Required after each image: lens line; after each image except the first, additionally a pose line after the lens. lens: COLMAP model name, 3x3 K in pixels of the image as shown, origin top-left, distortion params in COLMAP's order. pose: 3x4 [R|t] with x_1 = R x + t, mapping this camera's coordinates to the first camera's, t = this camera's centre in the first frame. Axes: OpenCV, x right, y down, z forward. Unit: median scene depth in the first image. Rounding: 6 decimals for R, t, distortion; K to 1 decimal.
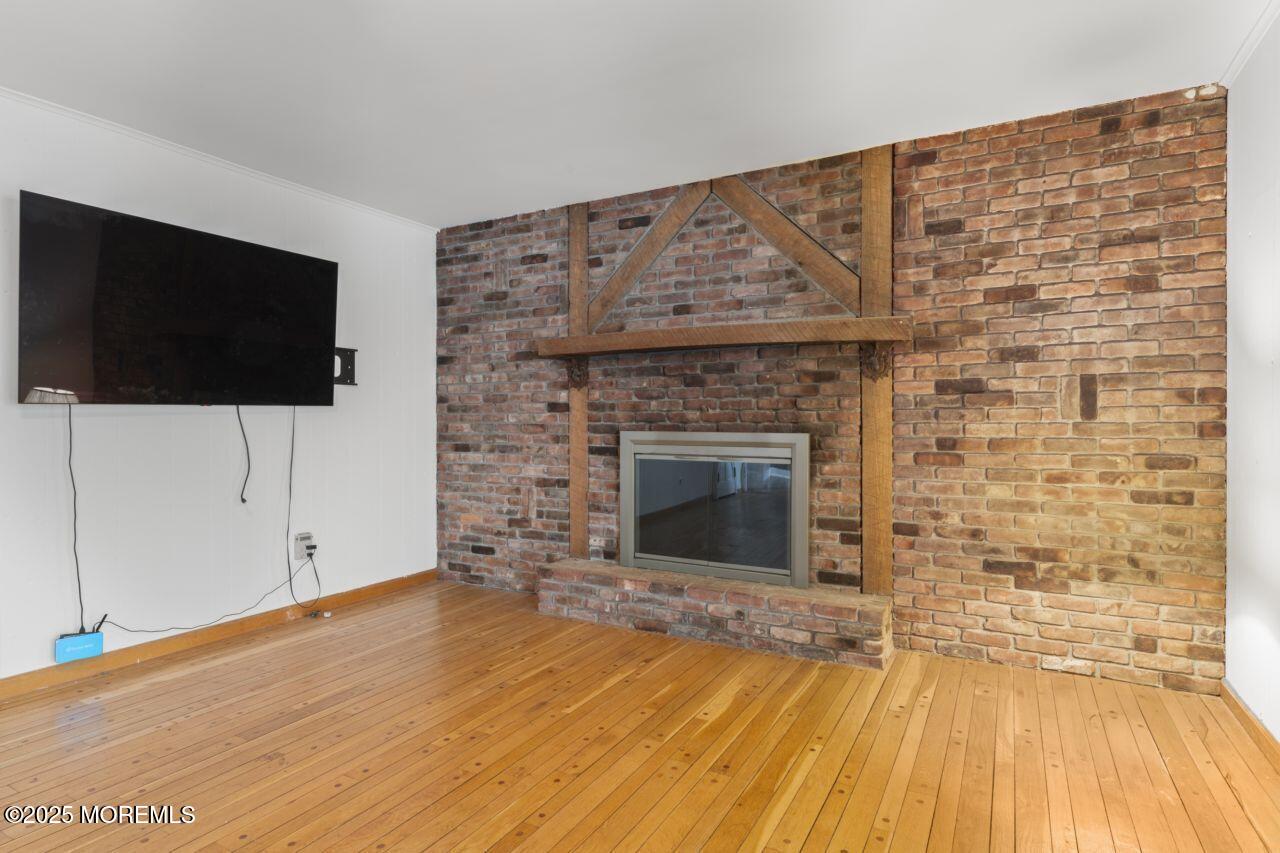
lens RADIAL K [[671.8, 0, 644.7], [0, 671.8, 430.7], [0, 0, 1]] dist [-0.004418, 0.000456]
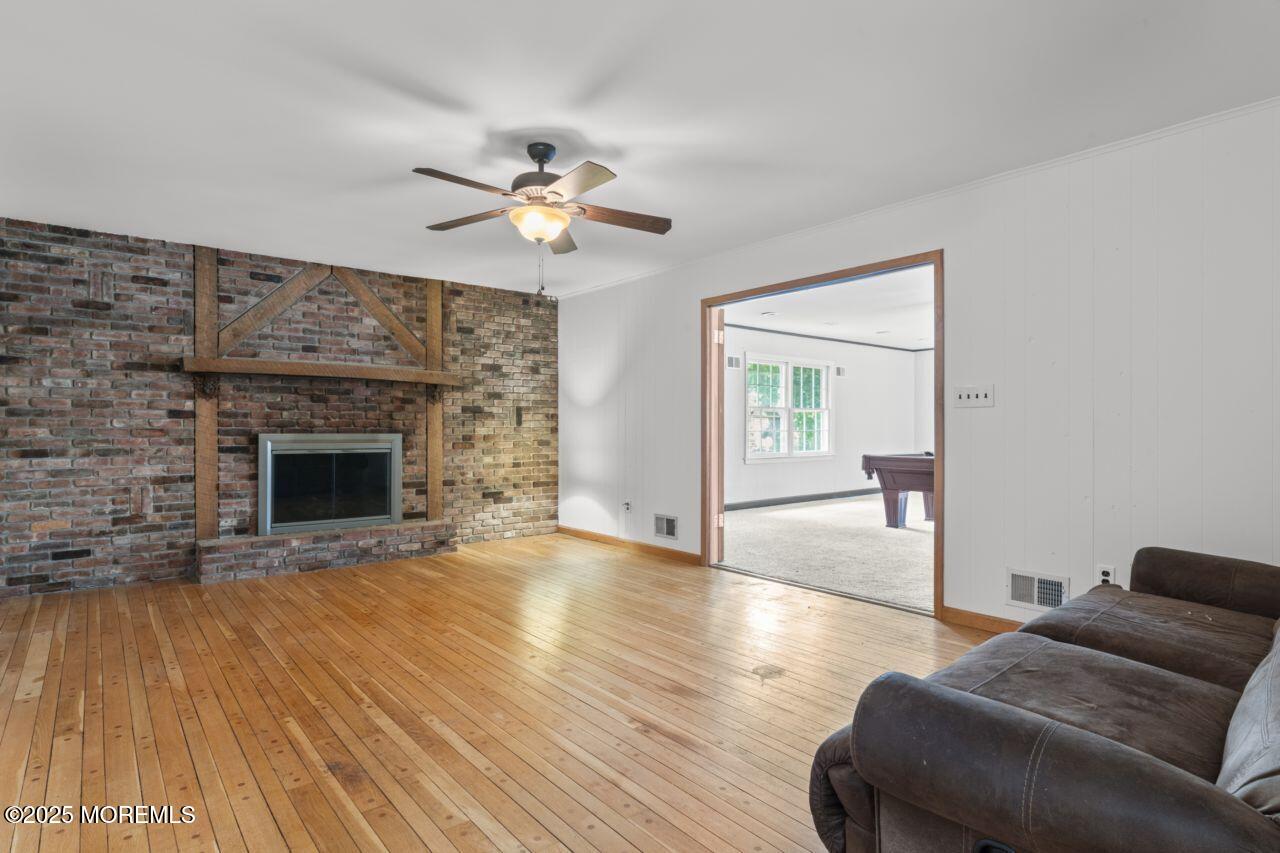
lens RADIAL K [[671.8, 0, 645.3], [0, 671.8, 428.8], [0, 0, 1]] dist [-0.004418, 0.000456]
pose [[0.366879, -0.005369, 0.930253, -1.068739], [0.007134, 0.999970, 0.002958, -0.008476], [-0.930241, 0.005551, 0.366906, -0.205807]]
